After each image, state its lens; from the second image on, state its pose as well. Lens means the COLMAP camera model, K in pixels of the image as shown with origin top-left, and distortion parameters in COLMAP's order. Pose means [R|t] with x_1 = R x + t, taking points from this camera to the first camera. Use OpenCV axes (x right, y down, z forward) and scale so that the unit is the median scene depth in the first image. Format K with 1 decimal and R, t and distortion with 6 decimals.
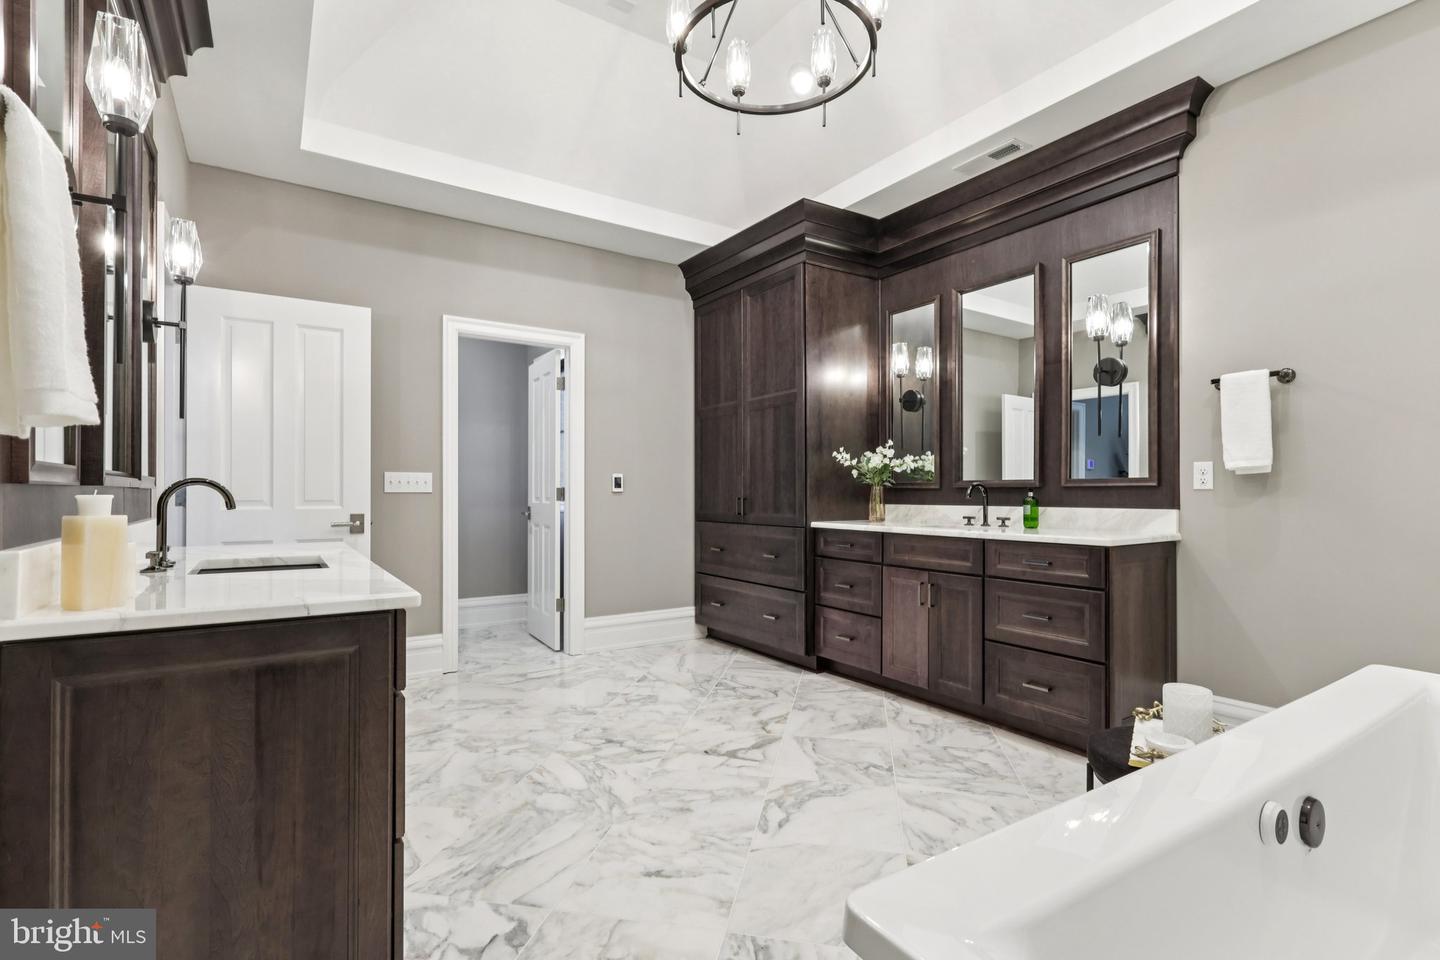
lens RADIAL K [[671.6, 0, 713.6], [0, 671.6, 484.7], [0, 0, 1]] dist [0.004424, 0.000023]
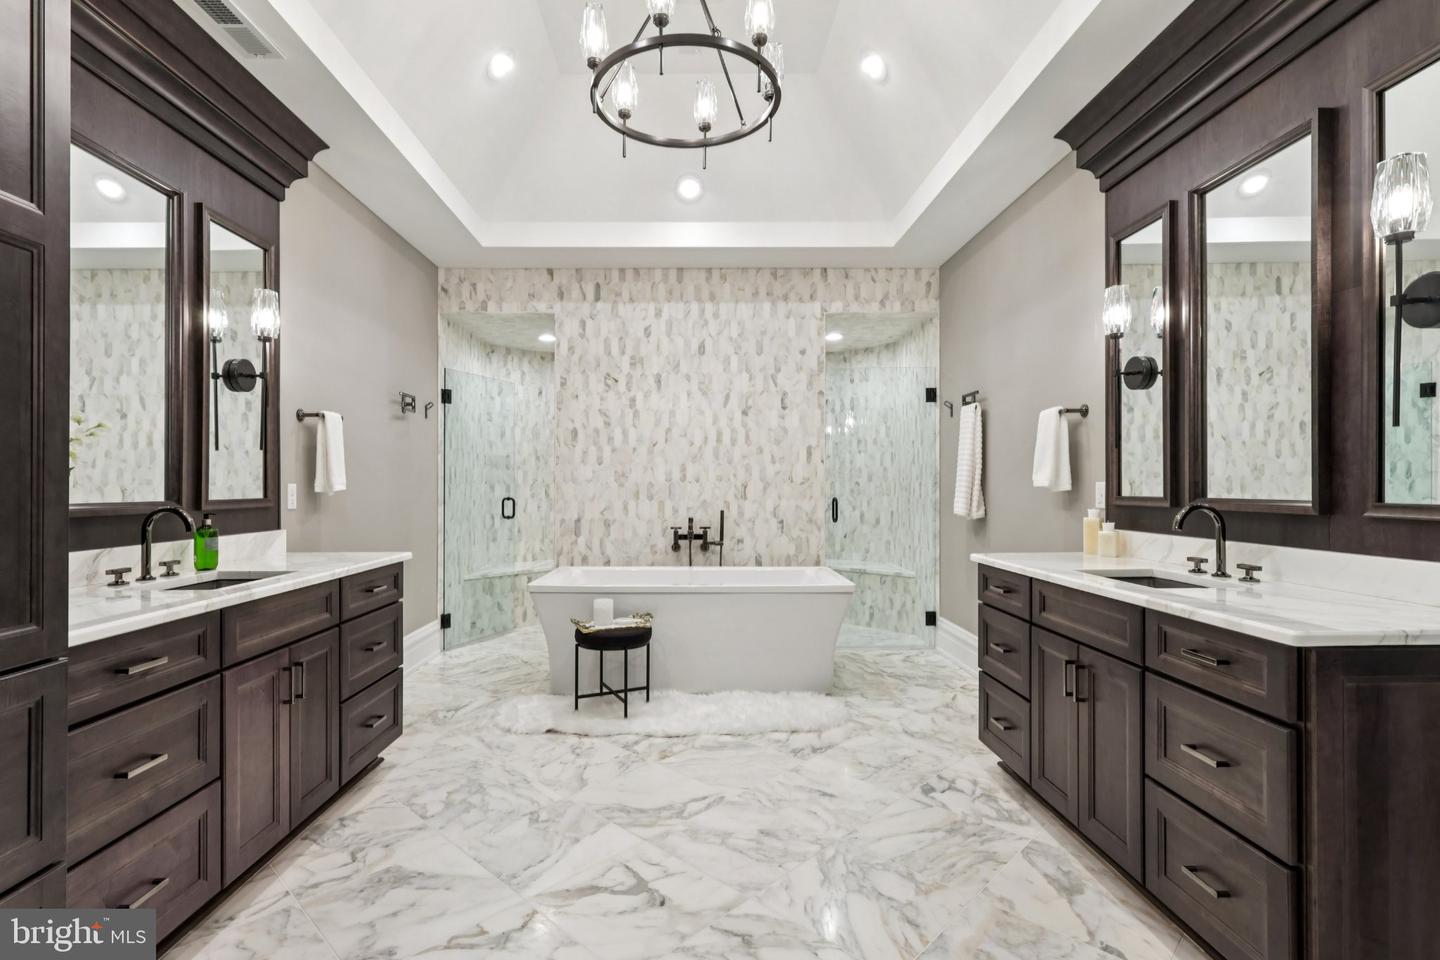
lens RADIAL K [[671.6, 0, 711.8], [0, 671.6, 487.2], [0, 0, 1]] dist [0.004424, 0.000023]
pose [[-0.848360, 0.003491, 0.529408, -0.439089], [-0.000512, 0.999972, -0.007415, -0.020691], [-0.529420, -0.006562, -0.848335, 1.639753]]
